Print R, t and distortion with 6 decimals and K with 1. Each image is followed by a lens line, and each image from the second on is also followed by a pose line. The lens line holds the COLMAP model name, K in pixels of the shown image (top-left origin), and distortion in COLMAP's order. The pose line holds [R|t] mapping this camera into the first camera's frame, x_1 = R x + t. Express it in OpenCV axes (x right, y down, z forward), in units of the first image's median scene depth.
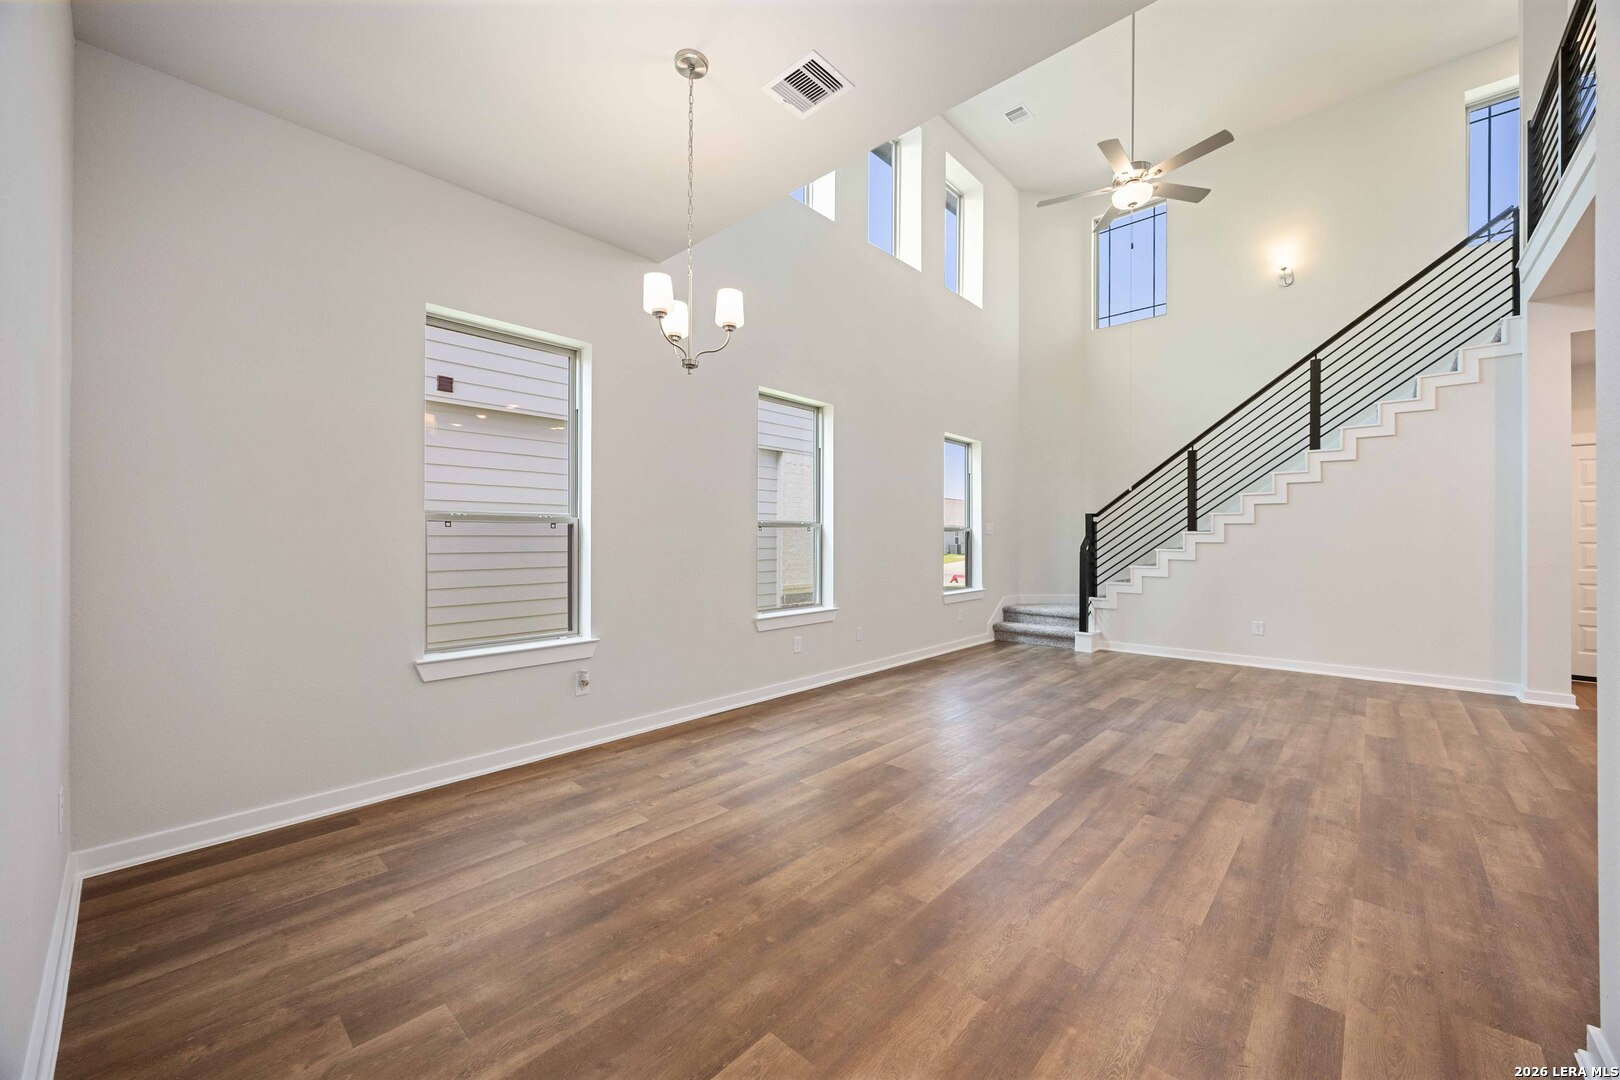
lens RADIAL K [[615.5, 0, 802.0], [0, 615.5, 541.3], [0, 0, 1]] dist [-0.002714, -0.000458]
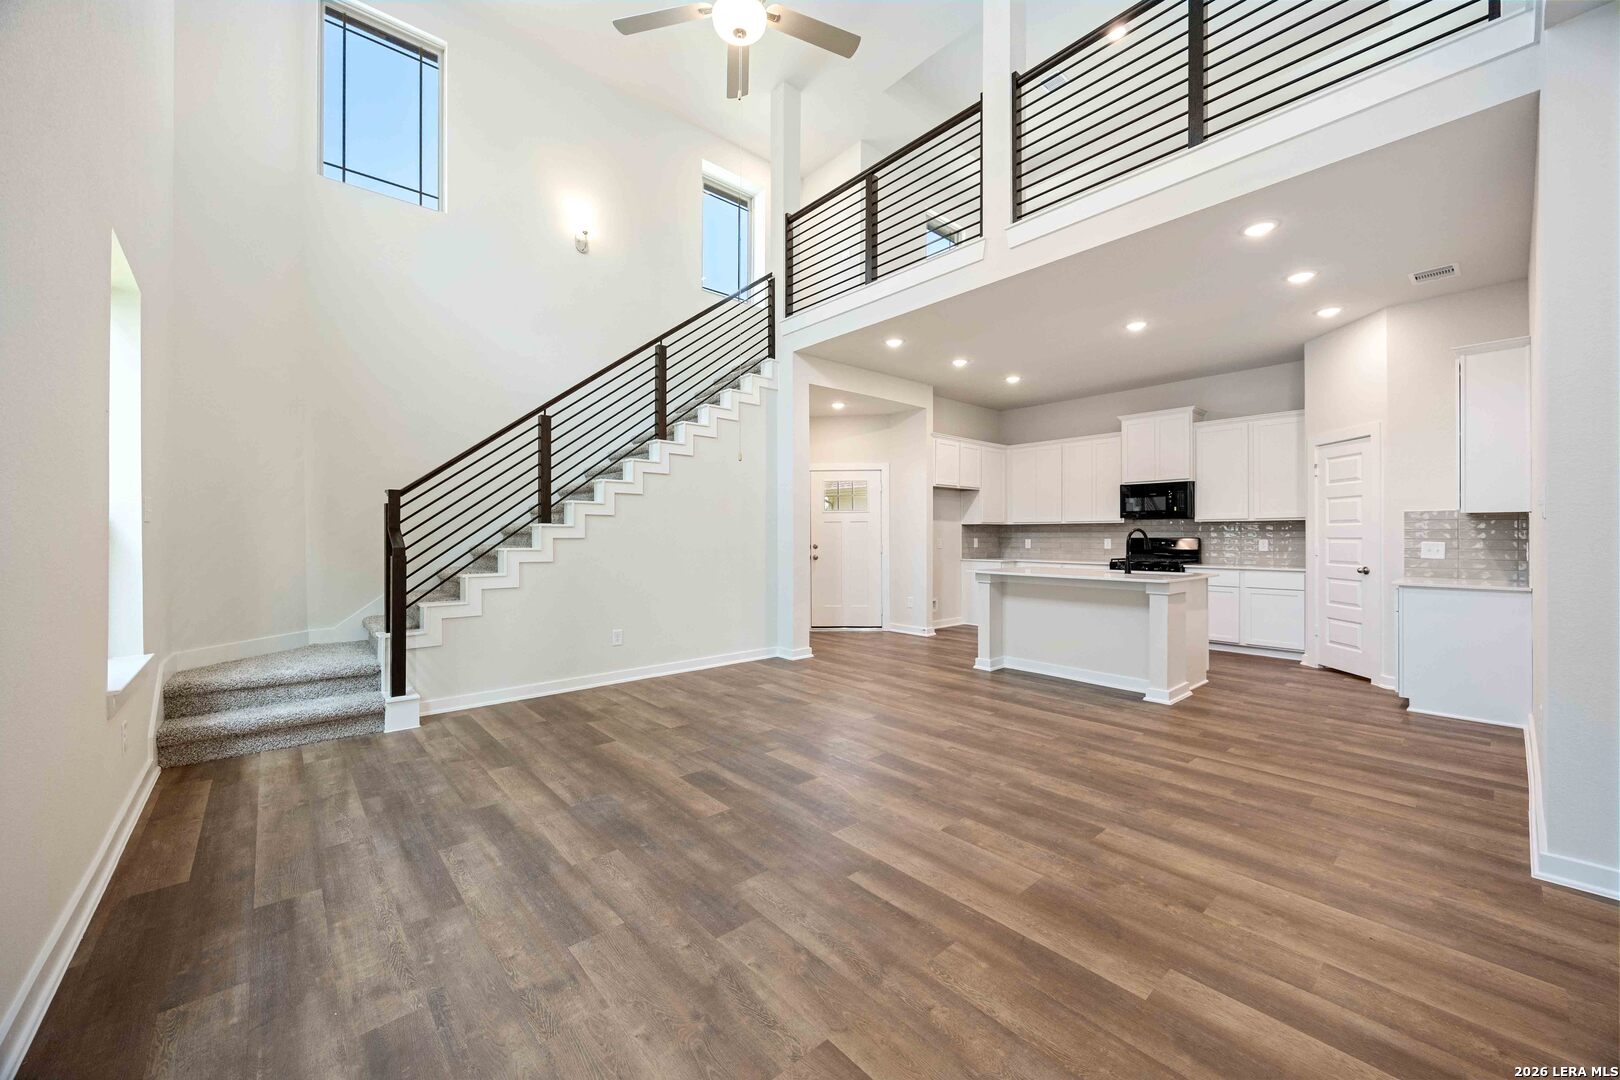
lens RADIAL K [[615.5, 0, 818.2], [0, 615.5, 539.0], [0, 0, 1]] dist [-0.002714, -0.000458]
pose [[0.086094, -0.003527, 0.996281, -0.165103], [0.004142, 0.999986, 0.003182, 0.002914], [-0.996278, 0.003853, 0.086108, 1.195477]]
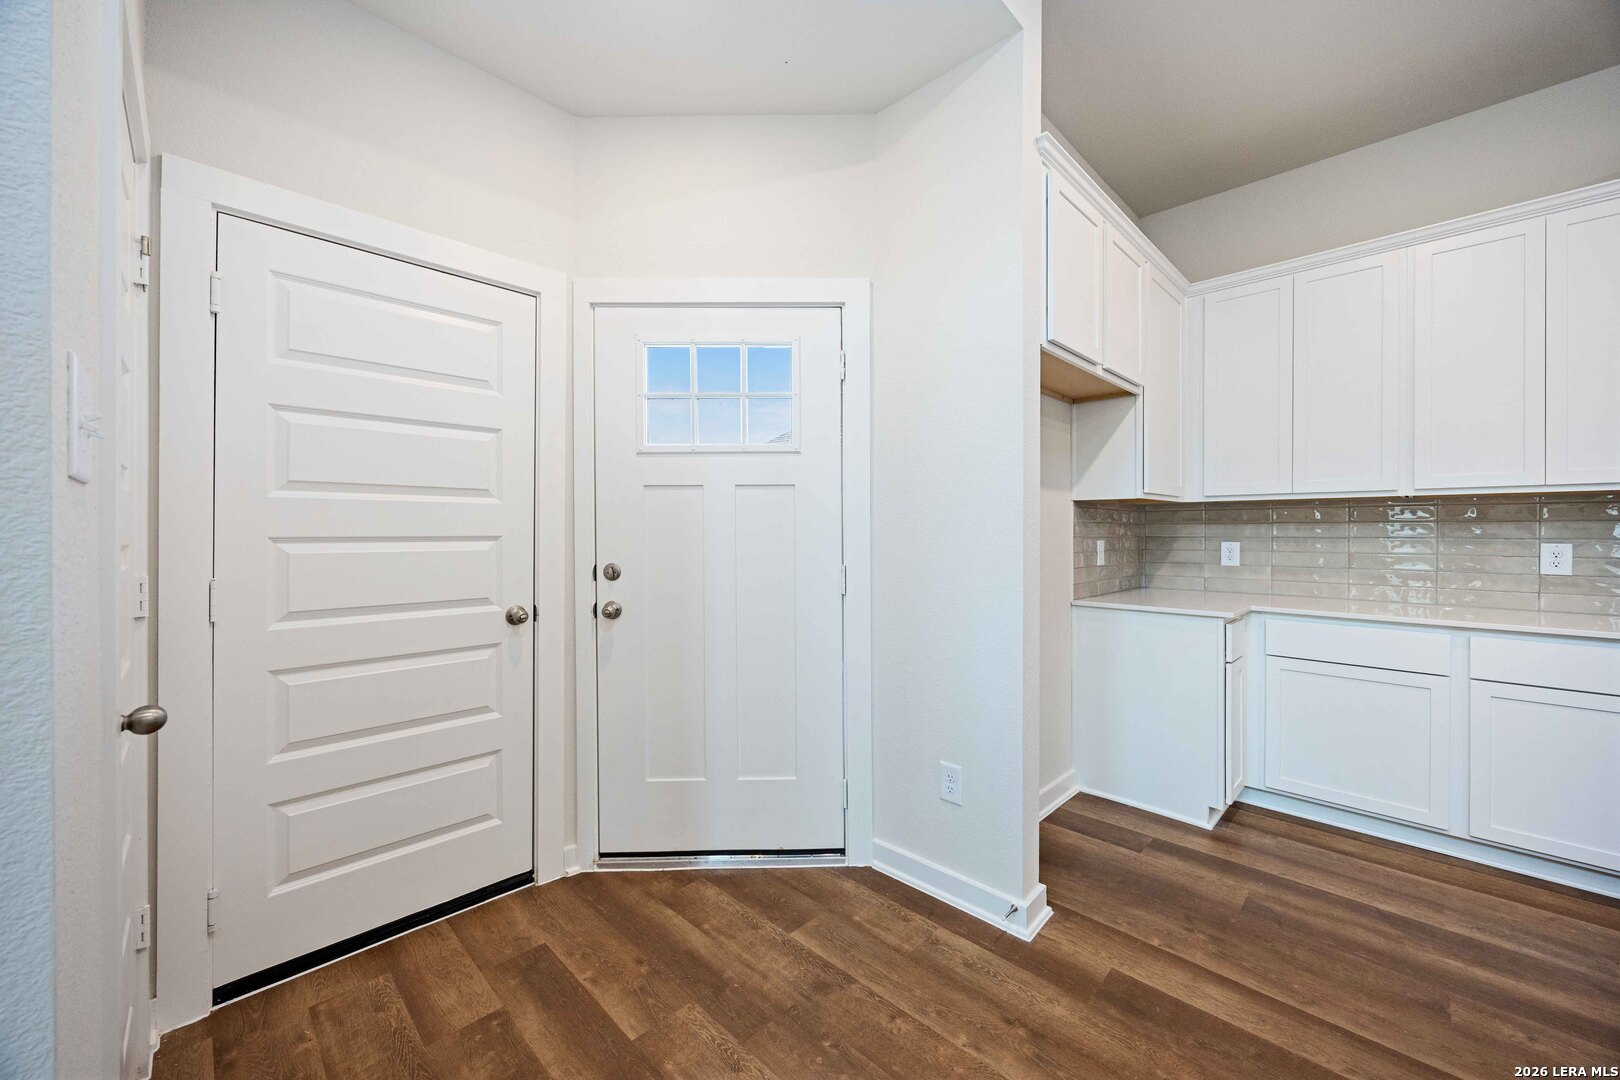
lens RADIAL K [[615.5, 0, 811.9], [0, 615.5, 526.6], [0, 0, 1]] dist [-0.002714, -0.000458]
pose [[0.022038, 0.009299, 0.999714, 1.577476], [0.003644, 0.999949, -0.009381, -0.003283], [-0.999750, 0.003850, 0.022003, 1.176559]]
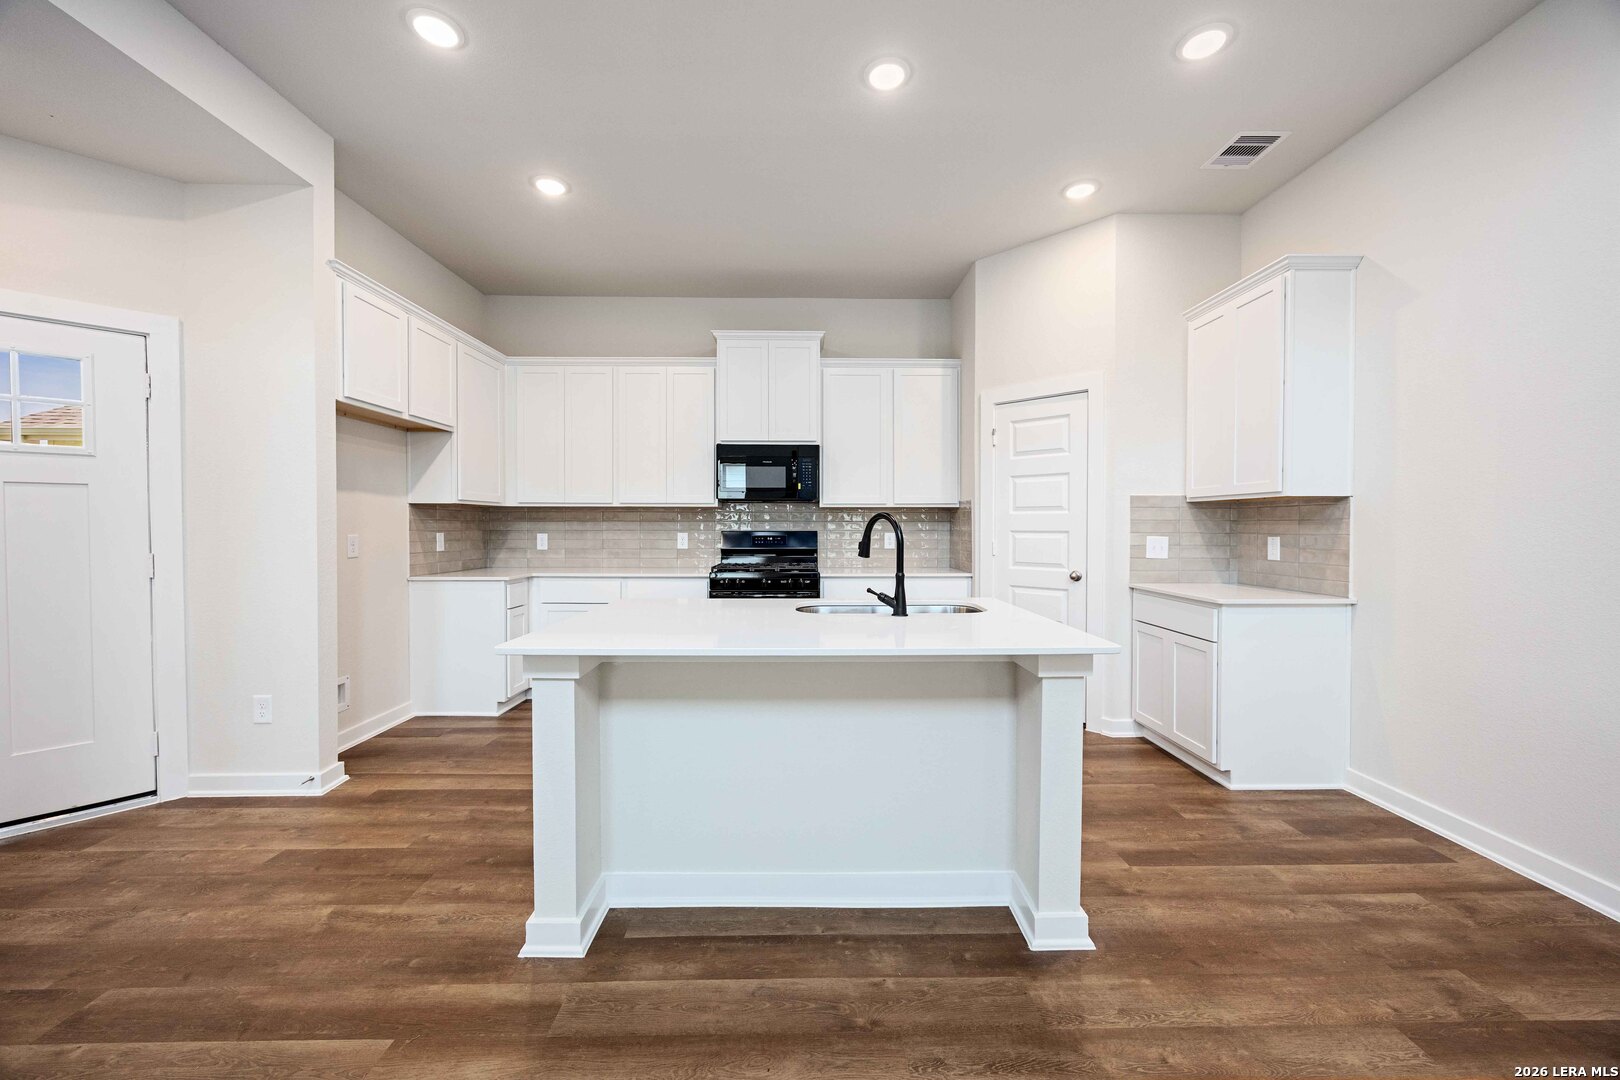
lens RADIAL K [[615.5, 0, 808.9], [0, 615.5, 535.4], [0, 0, 1]] dist [-0.002714, -0.000458]
pose [[-0.697233, -0.006682, 0.716813, 1.059646], [0.003676, 0.999910, 0.012897, 0.002486], [-0.716835, 0.011627, -0.697146, 1.096013]]
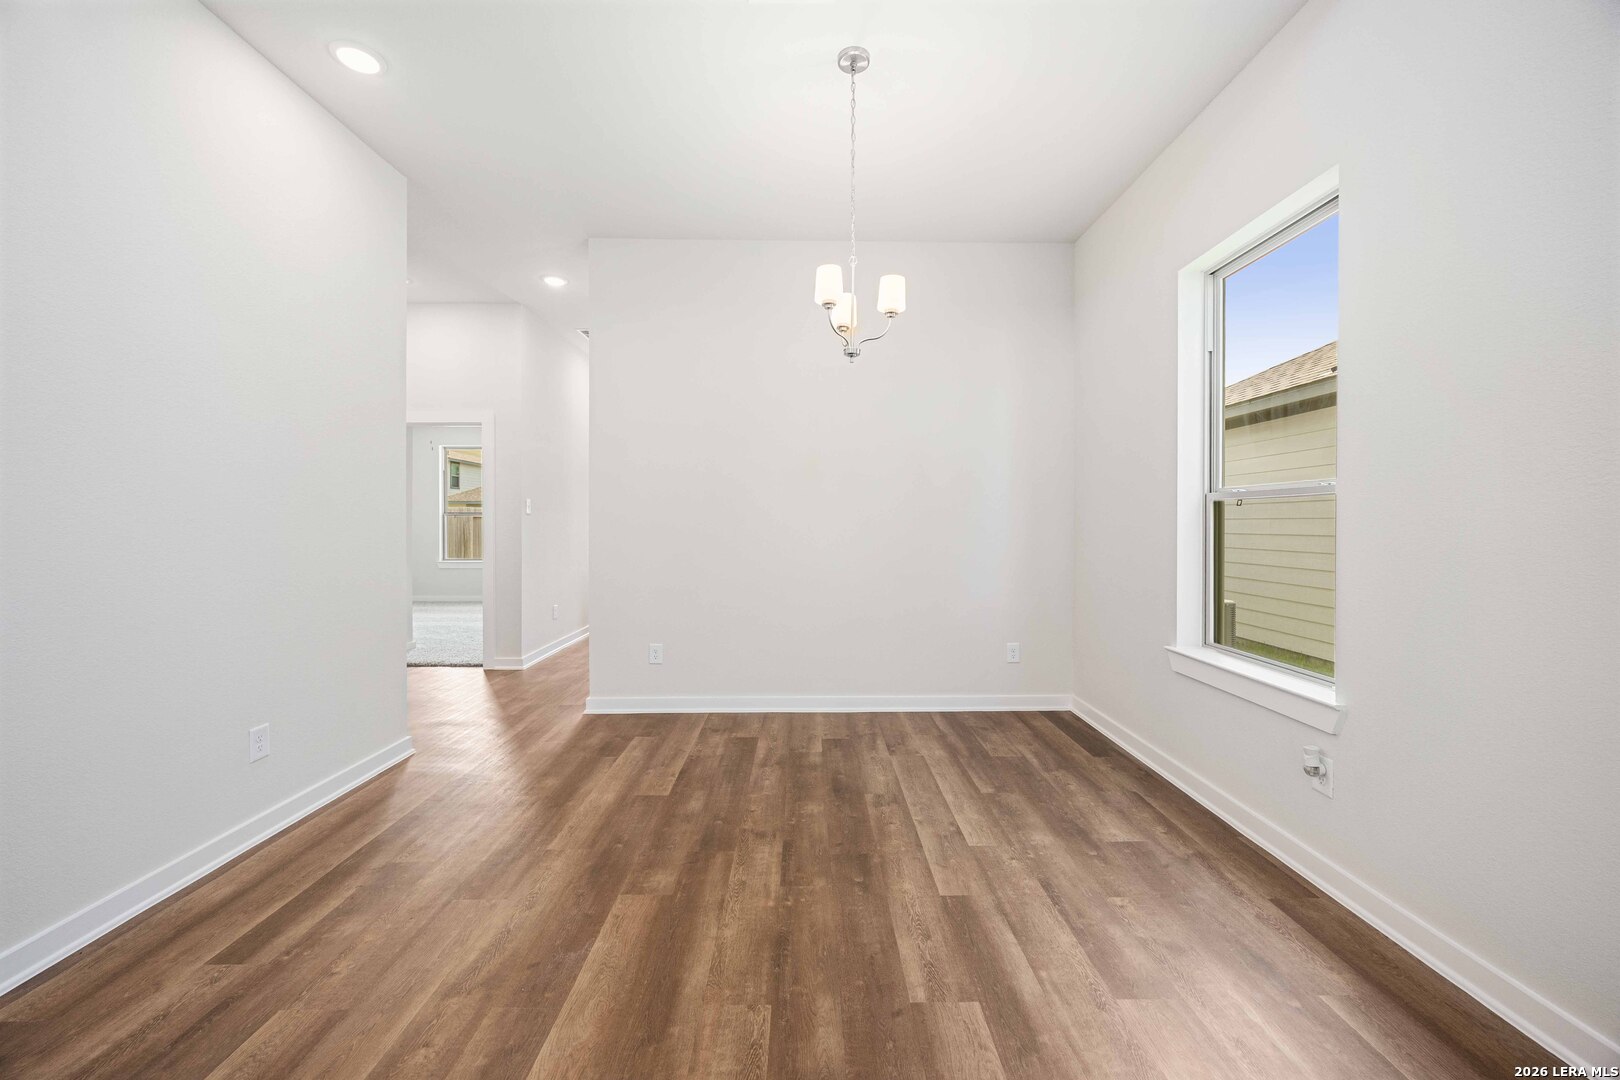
lens RADIAL K [[615.5, 0, 811.2], [0, 615.5, 523.6], [0, 0, 1]] dist [-0.002714, -0.000458]
pose [[-0.716954, 0.001345, -0.697119, 0.434336], [-0.002935, 0.999983, 0.004948, 0.000072], [0.697114, 0.005594, -0.716938, 1.247140]]
